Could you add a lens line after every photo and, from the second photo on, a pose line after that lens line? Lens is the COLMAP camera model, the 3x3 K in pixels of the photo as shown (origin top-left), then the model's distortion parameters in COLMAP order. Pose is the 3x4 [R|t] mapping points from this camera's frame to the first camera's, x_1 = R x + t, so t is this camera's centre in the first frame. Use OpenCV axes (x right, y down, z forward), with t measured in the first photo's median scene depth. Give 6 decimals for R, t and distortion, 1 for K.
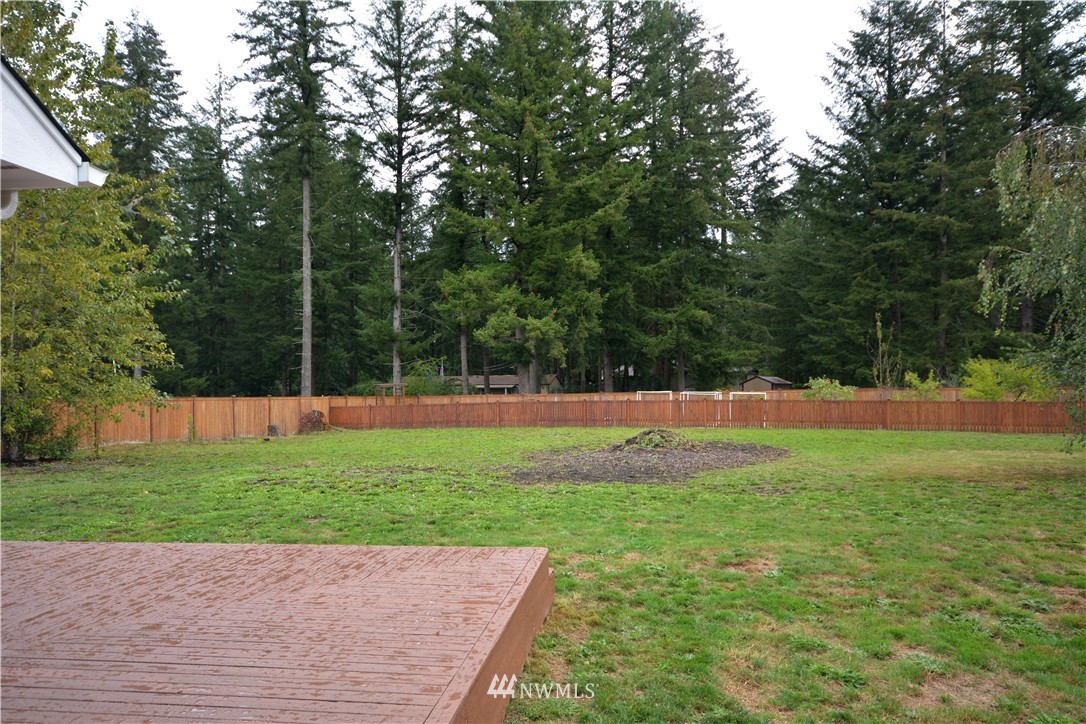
lens RADIAL K [[741.4, 0, 538.5], [0, 741.4, 360.5], [0, 0, 1]] dist [0.026824, 0.012995]
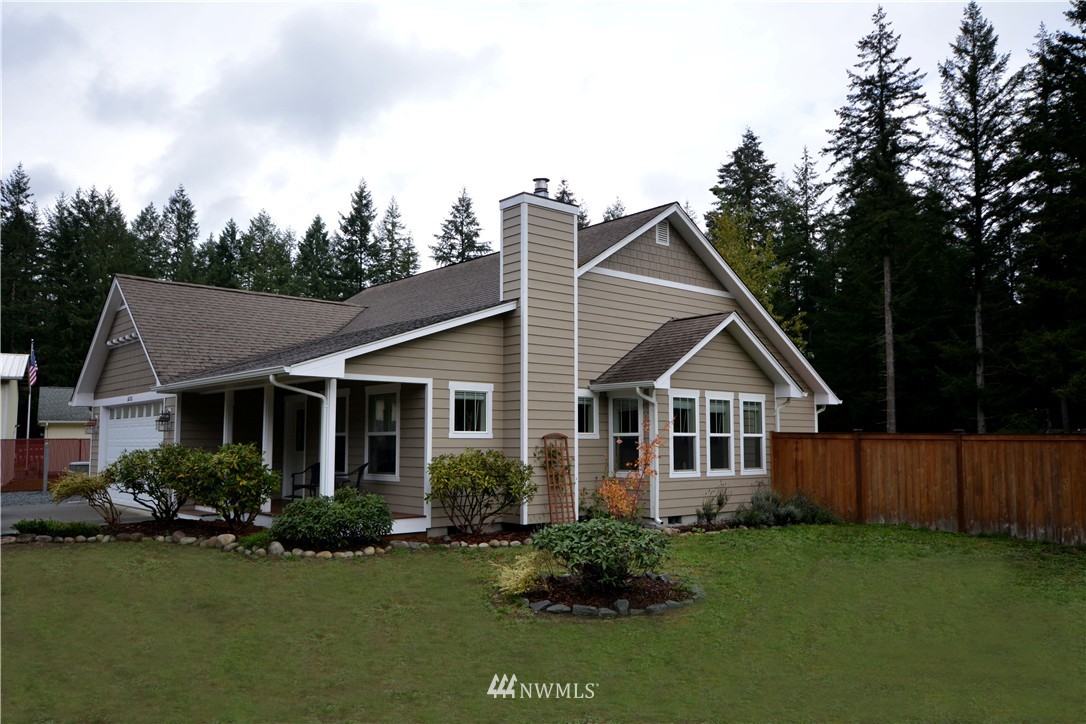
lens RADIAL K [[866.6, 0, 543.7], [0, 866.6, 366.9], [0, 0, 1]] dist [0.042394, 0.004222]
pose [[0.774225, -0.040208, -0.631632, 0.113183], [0.011250, 0.998697, -0.049786, -0.013429], [0.632810, 0.031440, 0.773668, -0.342684]]
